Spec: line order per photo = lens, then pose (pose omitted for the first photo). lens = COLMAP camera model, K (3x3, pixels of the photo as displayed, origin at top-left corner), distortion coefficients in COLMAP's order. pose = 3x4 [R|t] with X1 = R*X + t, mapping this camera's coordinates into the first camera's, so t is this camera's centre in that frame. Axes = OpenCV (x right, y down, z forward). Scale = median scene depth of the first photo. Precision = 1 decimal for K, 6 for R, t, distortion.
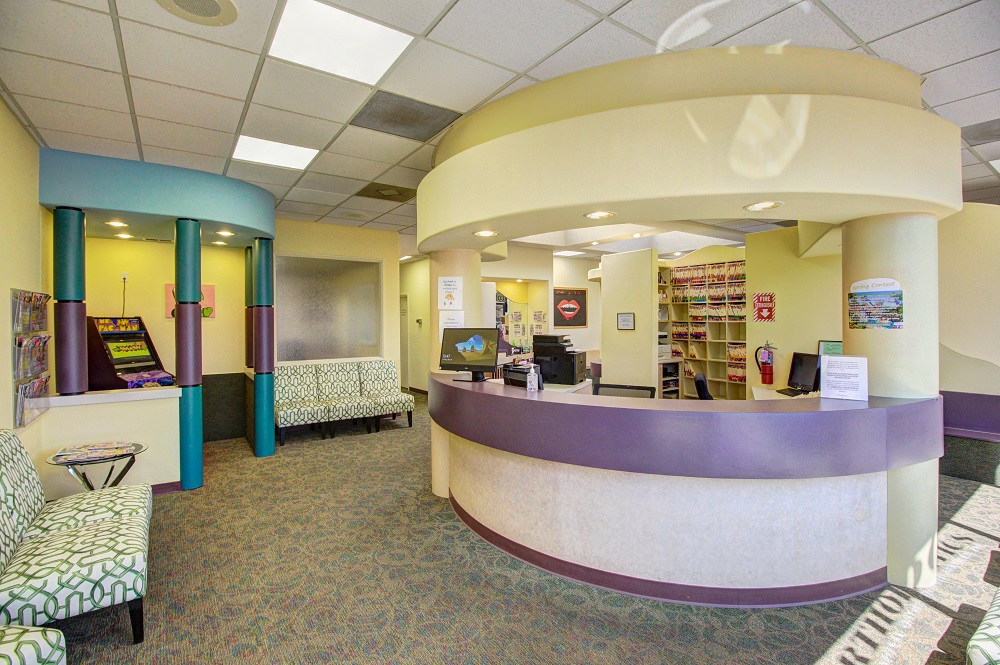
lens RADIAL K [[464.7, 0, 498.0], [0, 464.7, 326.3], [0, 0, 1]] dist [-0.017000, -0.005327]
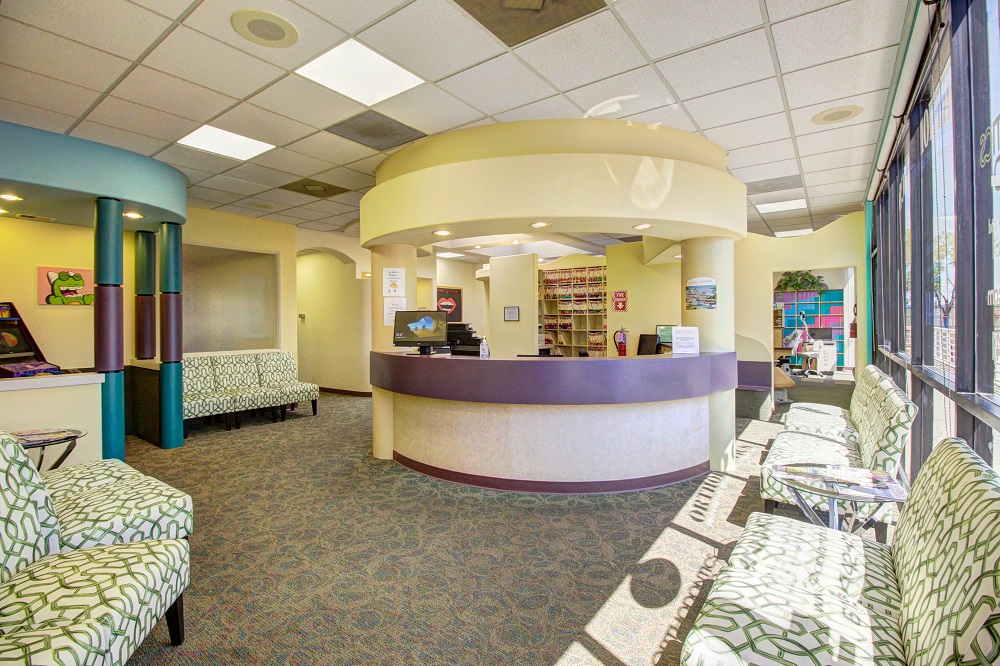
lens RADIAL K [[464.7, 0, 497.8], [0, 464.7, 330.3], [0, 0, 1]] dist [-0.017000, -0.005327]
pose [[0.945202, -0.004189, 0.326459, -0.295364], [0.004046, 0.999991, 0.001119, 0.060584], [-0.326461, 0.000263, 0.945211, -0.226034]]
